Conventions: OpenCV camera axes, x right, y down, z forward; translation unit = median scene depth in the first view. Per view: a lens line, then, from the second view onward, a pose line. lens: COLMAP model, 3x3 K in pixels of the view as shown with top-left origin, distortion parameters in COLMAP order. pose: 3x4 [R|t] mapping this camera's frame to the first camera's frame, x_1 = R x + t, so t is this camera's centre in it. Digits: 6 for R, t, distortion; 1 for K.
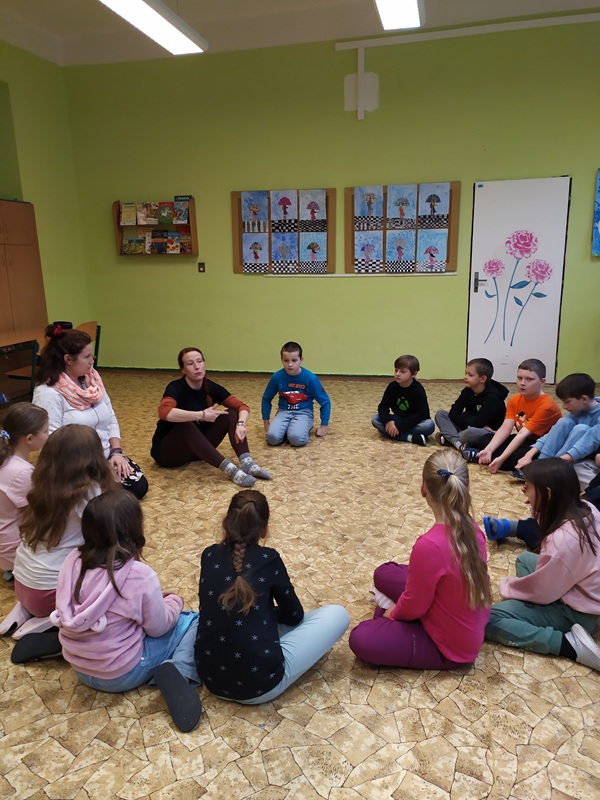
lens RADIAL K [[609.1, 0, 302.3], [0, 609.1, 399.2], [0, 0, 1]] dist [0.066360, -0.052436]
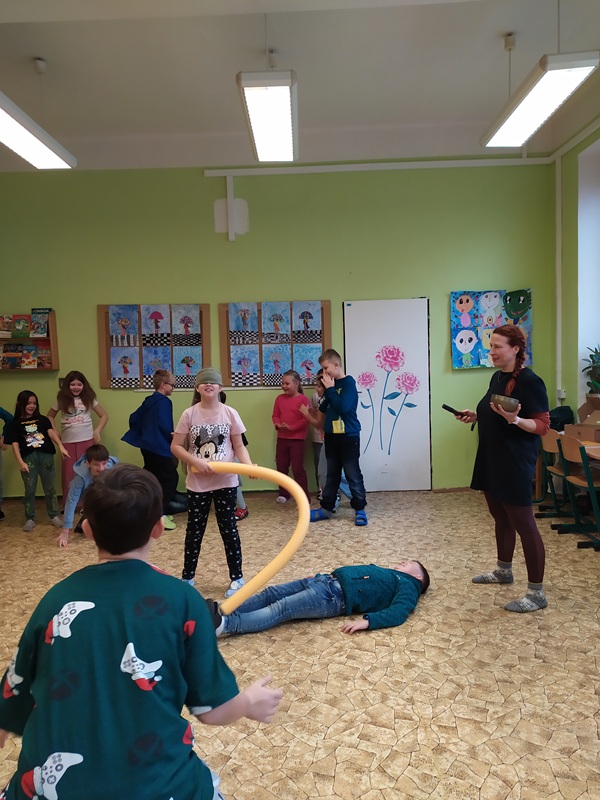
lens RADIAL K [[606.9, 0, 300.9], [0, 606.9, 397.4], [0, 0, 1]] dist [0.070817, -0.042811]
pose [[0.973047, -0.021365, 0.229615, -0.031276], [0.060606, 0.984390, -0.165237, -0.022662], [-0.222501, 0.174700, 0.959152, 0.047646]]
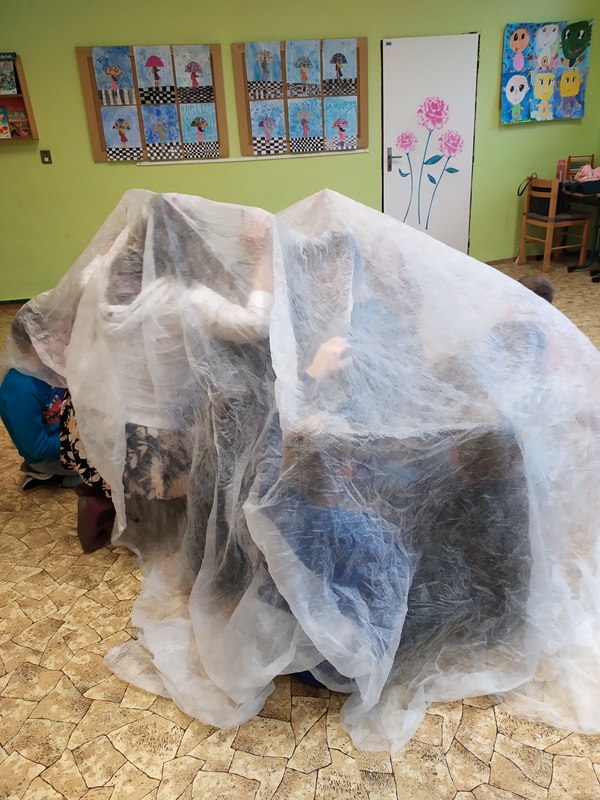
lens RADIAL K [[620.9, 0, 301.7], [0, 620.9, 396.3], [0, 0, 1]] dist [0.054174, -0.046469]
pose [[0.922864, -0.179092, 0.340951, -0.207918], [0.123404, 0.976132, 0.178712, -0.031654], [-0.364819, -0.122853, 0.922938, 0.156710]]
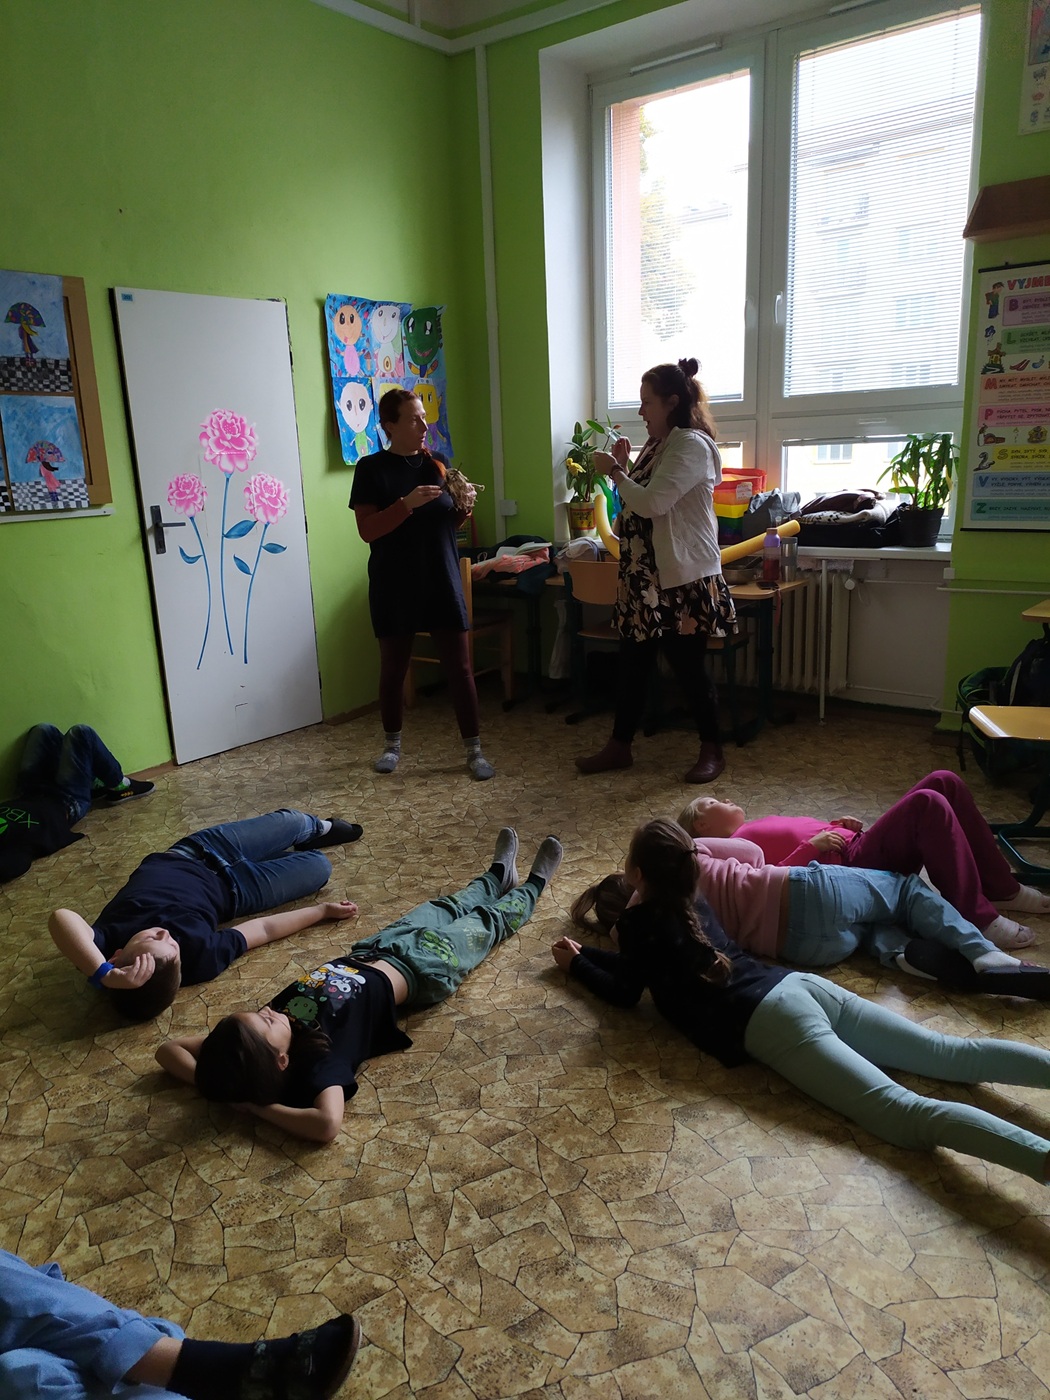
lens RADIAL K [[1065.9, 0, 535.2], [0, 1065.9, 698.2], [0, 0, 1]] dist [0.066360, -0.052436]
pose [[0.419305, -0.204301, 0.884559, -0.275699], [0.234305, 0.965693, 0.111973, -0.101123], [-0.877089, 0.160306, 0.452789, 0.459282]]
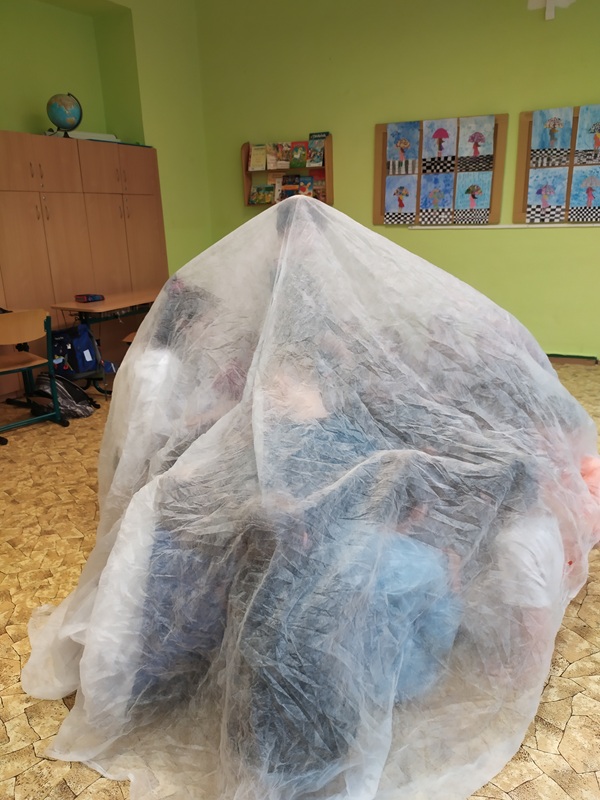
lens RADIAL K [[620.9, 0, 302.6], [0, 620.9, 405.0], [0, 0, 1]] dist [0.054174, -0.046469]
pose [[0.974283, 0.058216, -0.217677, -0.005423], [-0.041063, 0.995743, 0.082515, -0.027731], [0.221555, -0.071455, 0.972527, 0.132350]]
